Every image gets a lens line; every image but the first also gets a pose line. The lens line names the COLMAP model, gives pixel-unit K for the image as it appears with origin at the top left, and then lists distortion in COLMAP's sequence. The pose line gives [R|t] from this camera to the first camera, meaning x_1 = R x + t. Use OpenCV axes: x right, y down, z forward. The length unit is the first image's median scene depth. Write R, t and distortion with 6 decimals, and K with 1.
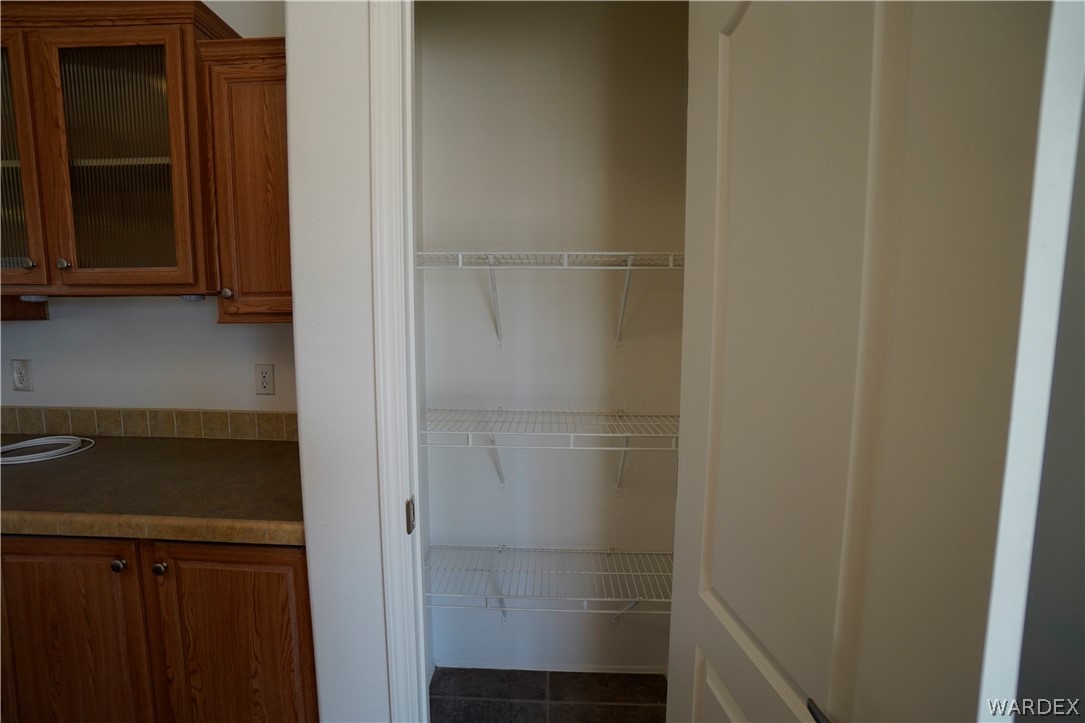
lens RADIAL K [[478.4, 0, 536.3], [0, 478.4, 354.1], [0, 0, 1]] dist [-0.064601, 0.023723]
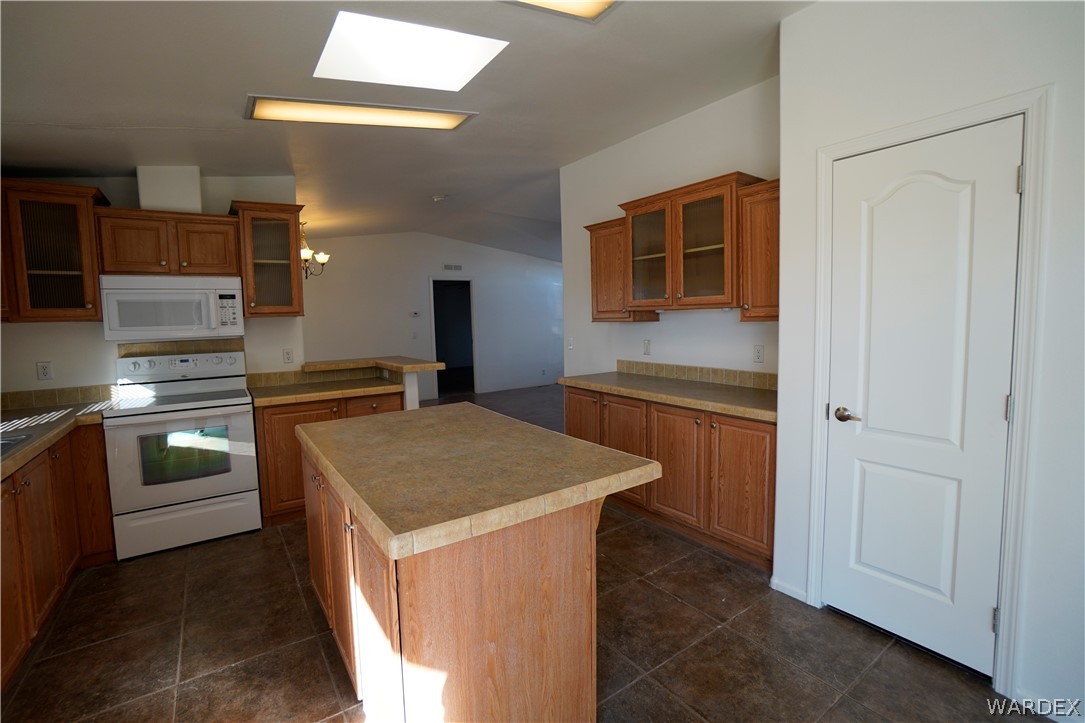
lens RADIAL K [[477.8, 0, 535.5], [0, 477.8, 353.8], [0, 0, 1]] dist [-0.066177, 0.024127]
pose [[0.593412, 0.044355, -0.803676, 0.483118], [-0.056788, 0.998299, 0.013165, 0.104658], [0.802893, 0.037827, 0.594922, -1.006619]]
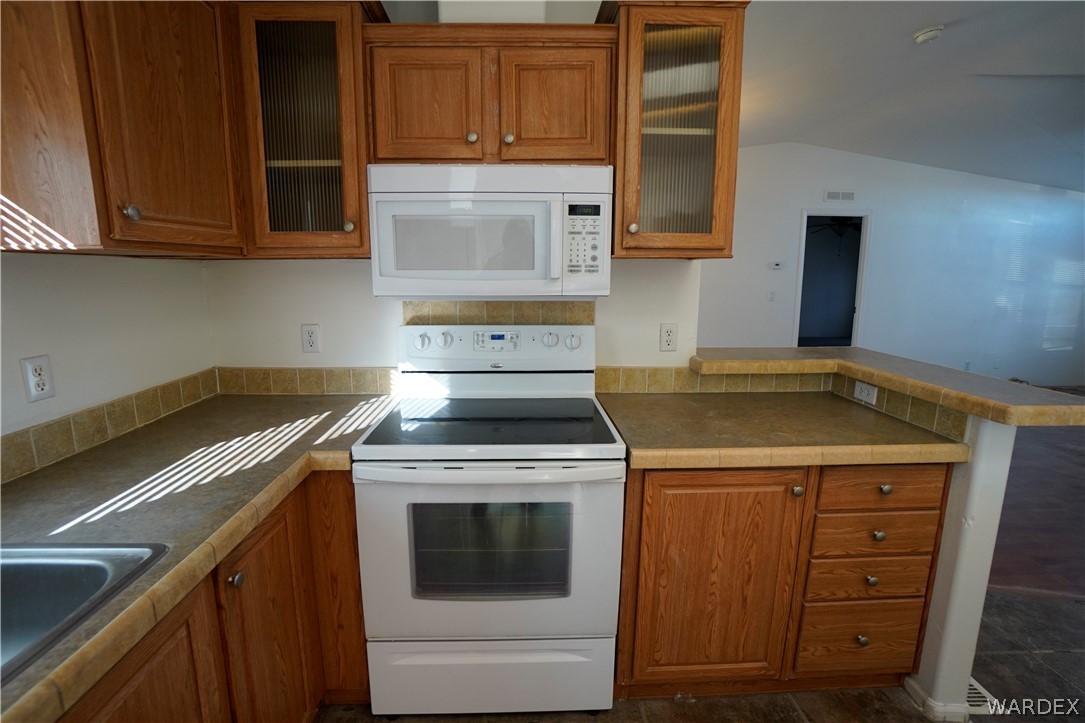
lens RADIAL K [[478.4, 0, 536.3], [0, 478.4, 354.1], [0, 0, 1]] dist [-0.064601, 0.023723]
pose [[0.070815, 0.165876, -0.983601, -1.257841], [-0.105355, 0.981805, 0.157988, 0.101334], [0.991910, 0.092439, 0.087002, -1.043063]]
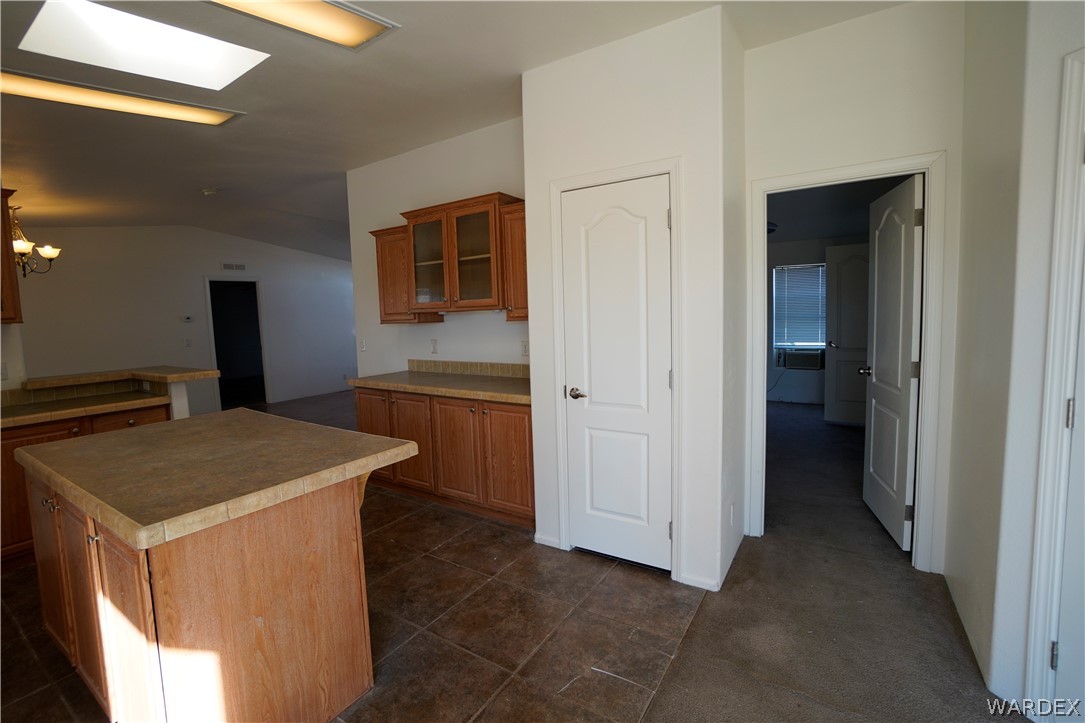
lens RADIAL K [[477.8, 0, 535.5], [0, 477.8, 353.8], [0, 0, 1]] dist [-0.066177, 0.024127]
pose [[0.852742, 0.012804, -0.522175, 0.761603], [-0.017416, 0.999841, -0.003925, 0.113646], [0.522042, 0.012441, 0.852829, -1.056272]]
